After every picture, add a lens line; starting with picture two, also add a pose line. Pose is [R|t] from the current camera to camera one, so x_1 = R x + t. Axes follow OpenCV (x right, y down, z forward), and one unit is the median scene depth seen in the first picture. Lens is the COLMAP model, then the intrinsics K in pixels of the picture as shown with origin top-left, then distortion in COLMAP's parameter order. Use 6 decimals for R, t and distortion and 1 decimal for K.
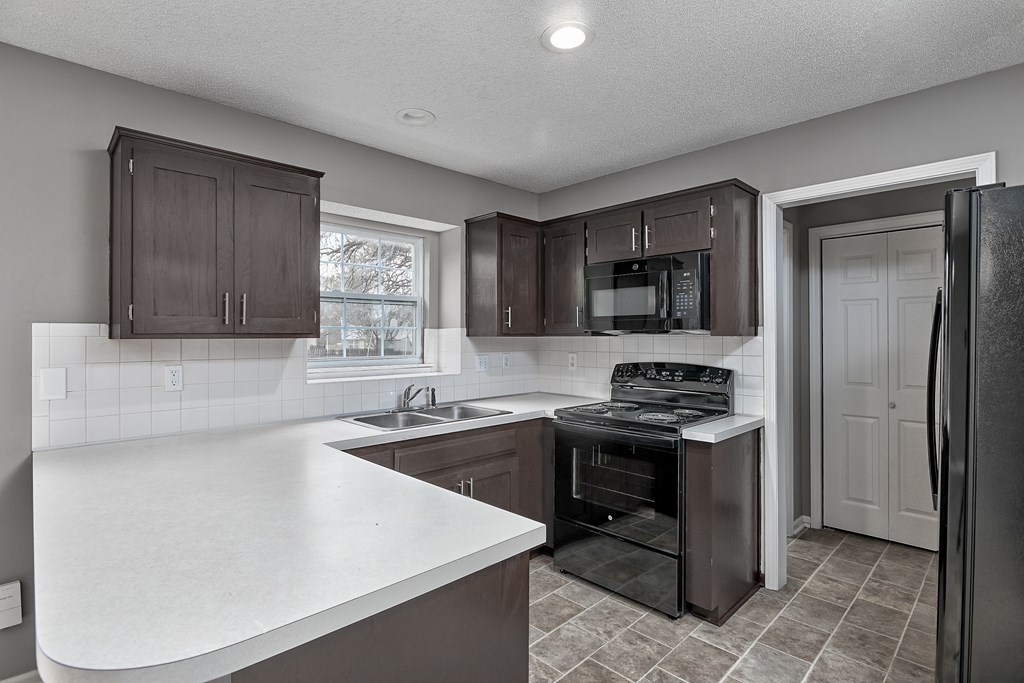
lens RADIAL K [[501.5, 0, 512.2], [0, 501.5, 332.4], [0, 0, 1]] dist [-0.014781, -0.000457]
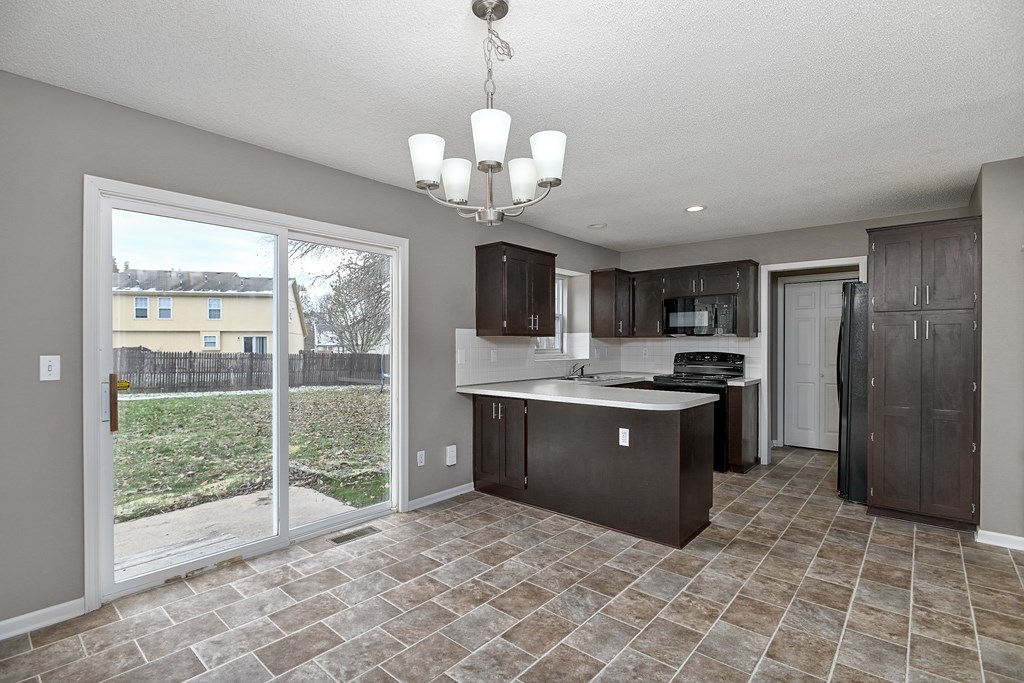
lens RADIAL K [[481.8, 0, 511.6], [0, 481.8, 345.4], [0, 0, 1]] dist [-0.013932, -0.001096]
pose [[0.996667, 0.003357, 0.081509, -0.582153], [-0.004399, 0.999911, 0.012602, 0.017898], [-0.081460, -0.012918, 0.996593, -0.744249]]
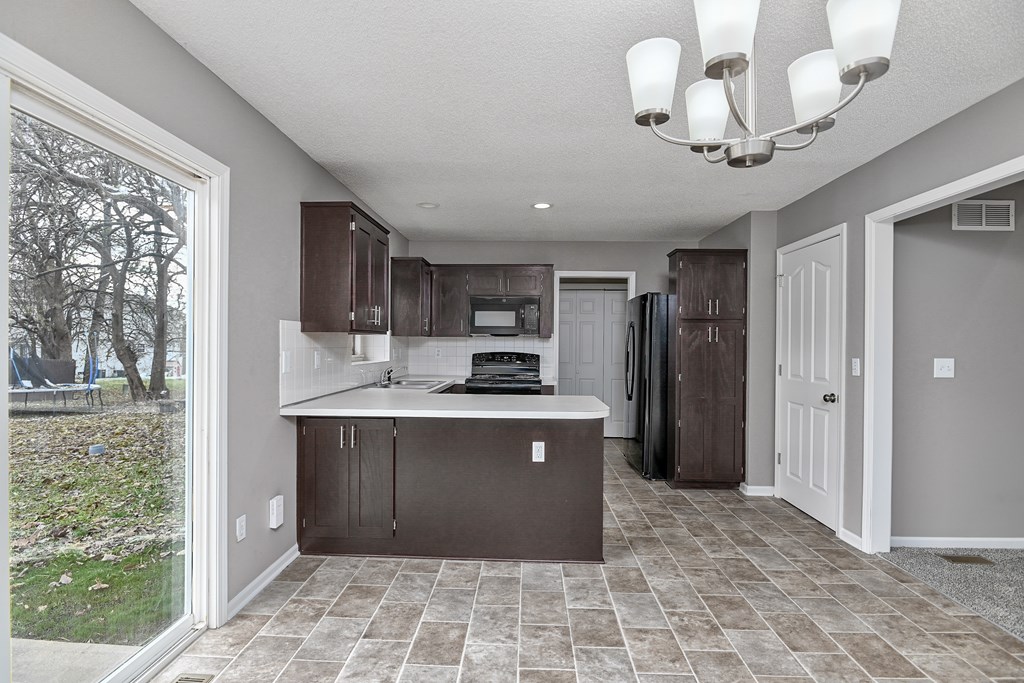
lens RADIAL K [[481.8, 0, 511.6], [0, 481.8, 345.4], [0, 0, 1]] dist [-0.013932, -0.001096]
pose [[0.723725, 0.006942, 0.690054, -0.941485], [-0.016630, 0.999834, 0.007383, 0.022449], [-0.689889, -0.016819, 0.723720, -0.320580]]
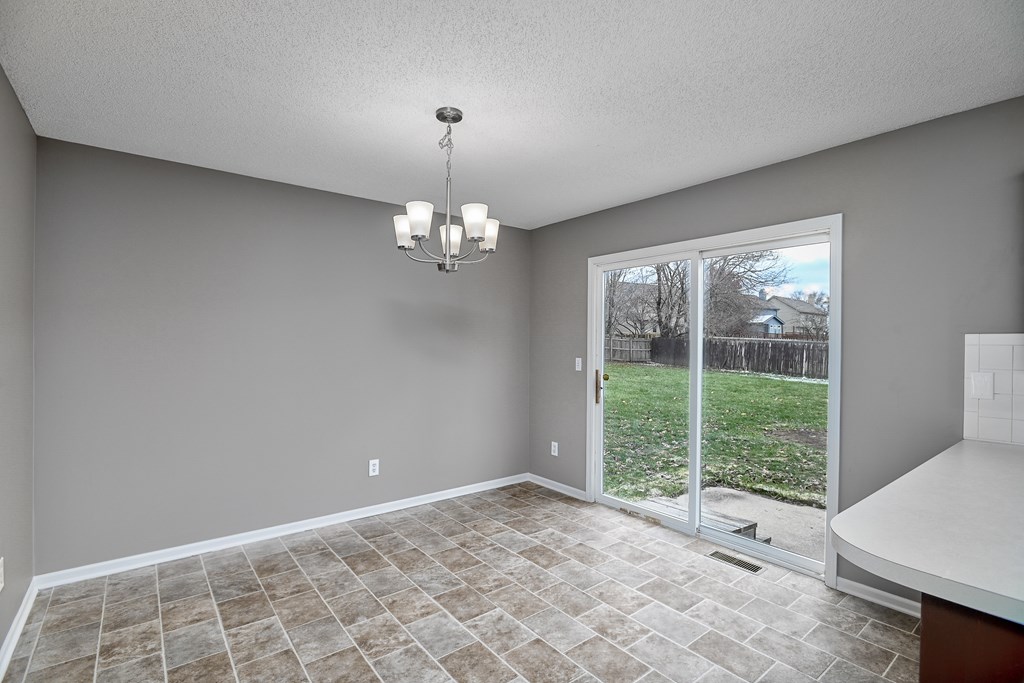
lens RADIAL K [[480.8, 0, 517.6], [0, 480.8, 347.3], [0, 0, 1]] dist [0.000647, -0.000061]
pose [[-0.097924, 0.011307, -0.995130, 0.208415], [0.001876, 0.999936, 0.011177, -0.001102], [0.995192, -0.000773, -0.097939, 0.009130]]
